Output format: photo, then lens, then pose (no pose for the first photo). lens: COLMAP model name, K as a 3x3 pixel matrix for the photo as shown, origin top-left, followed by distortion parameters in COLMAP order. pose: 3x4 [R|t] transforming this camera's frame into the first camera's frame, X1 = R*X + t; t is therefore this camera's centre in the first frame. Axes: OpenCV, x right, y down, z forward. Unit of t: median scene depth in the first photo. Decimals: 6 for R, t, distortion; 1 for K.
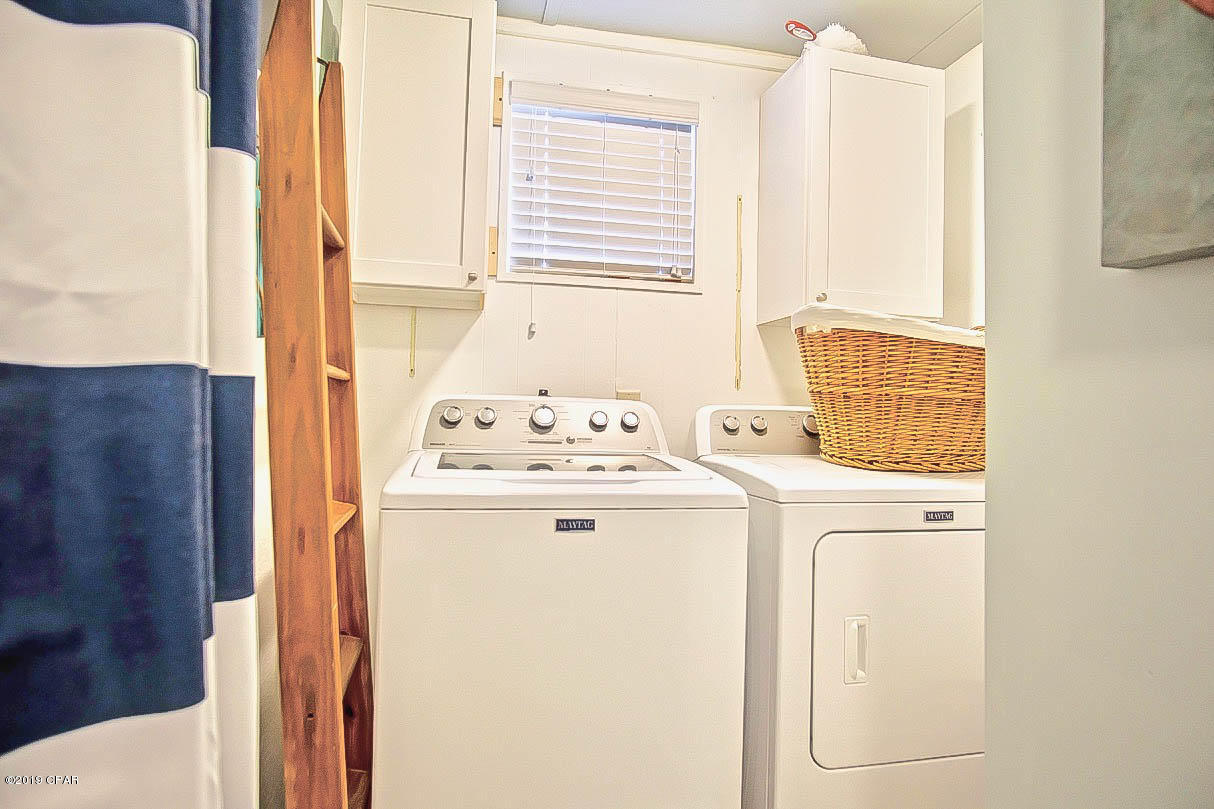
lens RADIAL K [[651.8, 0, 602.7], [0, 651.8, 403.8], [0, 0, 1]] dist [-0.034045, 0.009287]
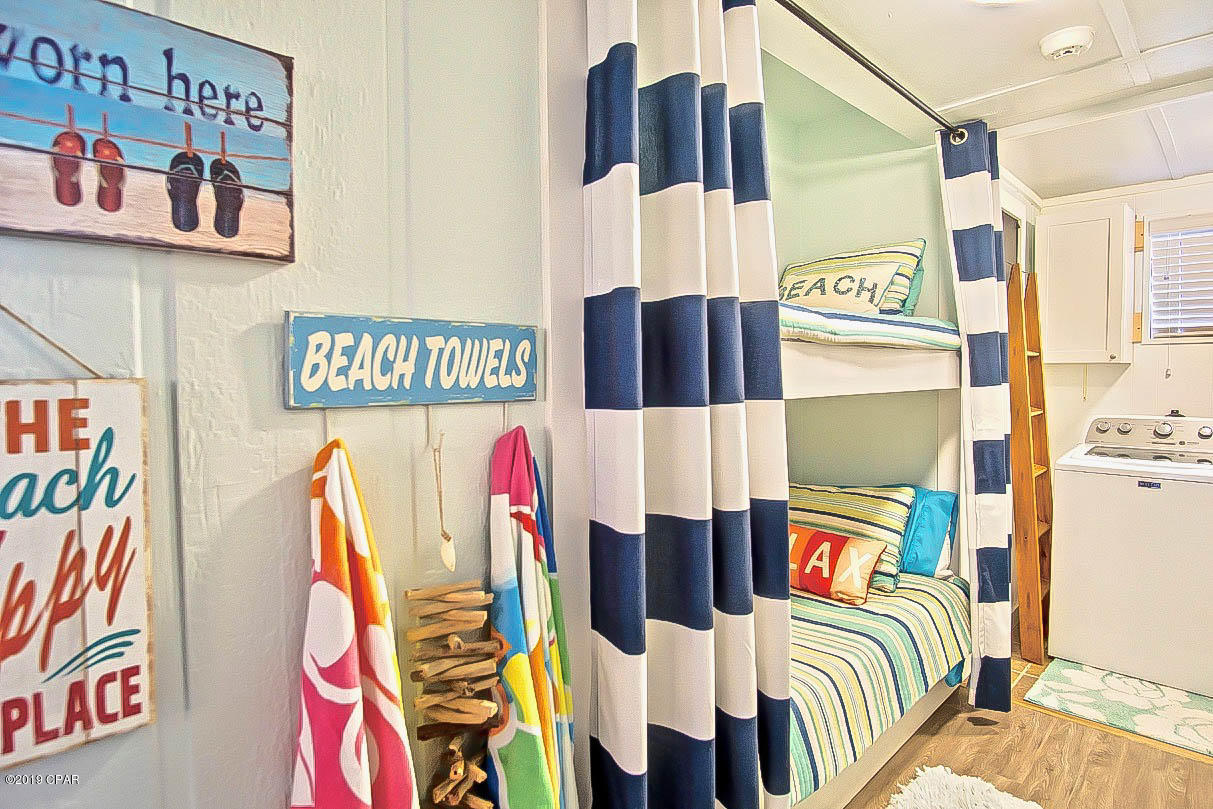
lens RADIAL K [[651.2, 0, 598.8], [0, 651.2, 381.8], [0, 0, 1]] dist [-0.034045, 0.009287]
pose [[0.527795, -0.006730, -0.849345, 0.602227], [0.035037, 0.999290, 0.013855, -0.196281], [0.848649, -0.037071, 0.527656, -1.296022]]
